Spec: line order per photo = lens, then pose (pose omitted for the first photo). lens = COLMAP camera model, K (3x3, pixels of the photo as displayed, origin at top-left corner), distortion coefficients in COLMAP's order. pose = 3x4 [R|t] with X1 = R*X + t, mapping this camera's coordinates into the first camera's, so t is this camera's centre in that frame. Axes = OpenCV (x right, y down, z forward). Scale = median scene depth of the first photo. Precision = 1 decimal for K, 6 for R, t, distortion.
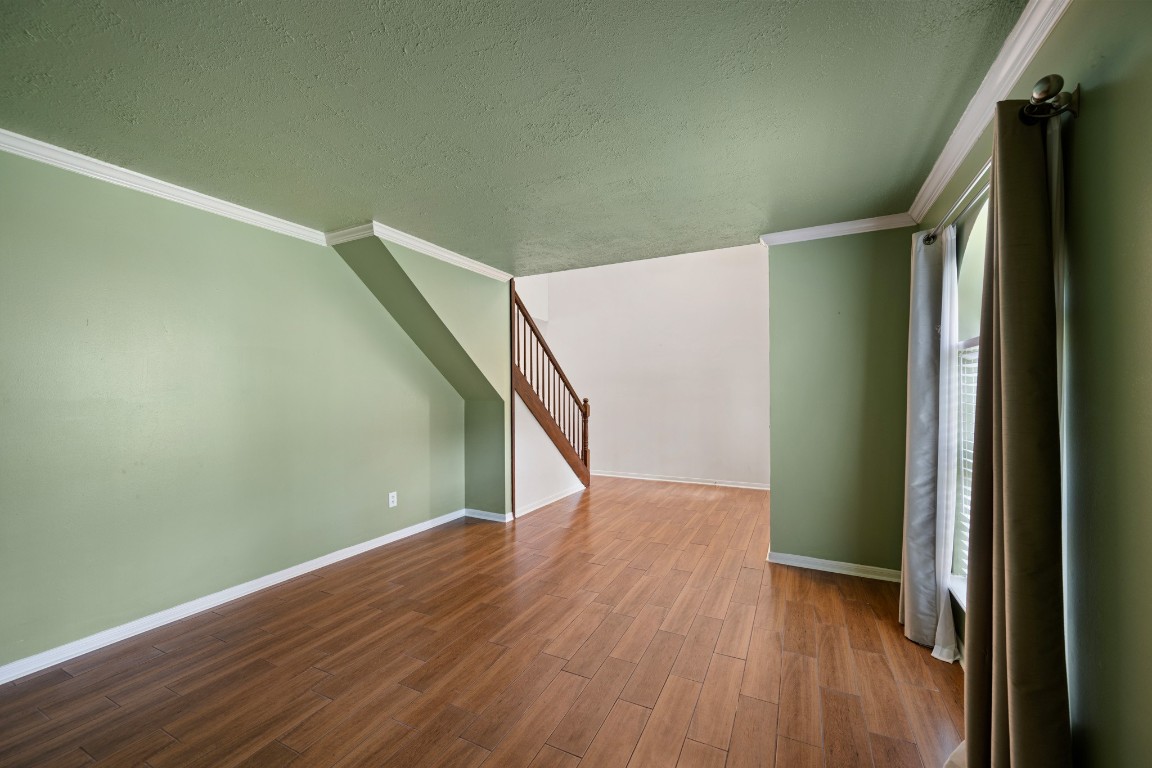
lens RADIAL K [[450.2, 0, 577.1], [0, 450.2, 385.8], [0, 0, 1]] dist [-0.001396, -0.000812]
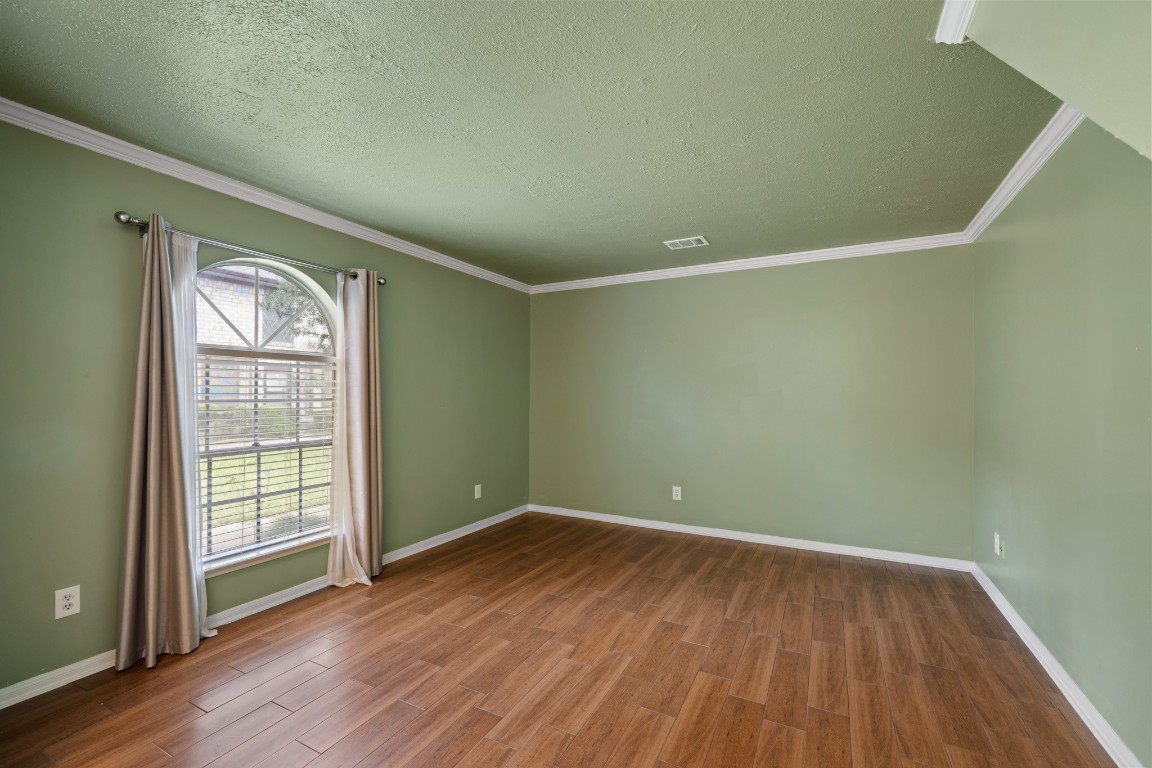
lens RADIAL K [[480.2, 0, 575.4], [0, 480.2, 393.2], [0, 0, 1]] dist [-0.002895, 0.000891]
pose [[-0.999841, 0.000953, 0.017800, -0.104050], [0.000817, 0.999971, -0.007624, 0.025637], [-0.017807, -0.007609, -0.999812, 2.185926]]
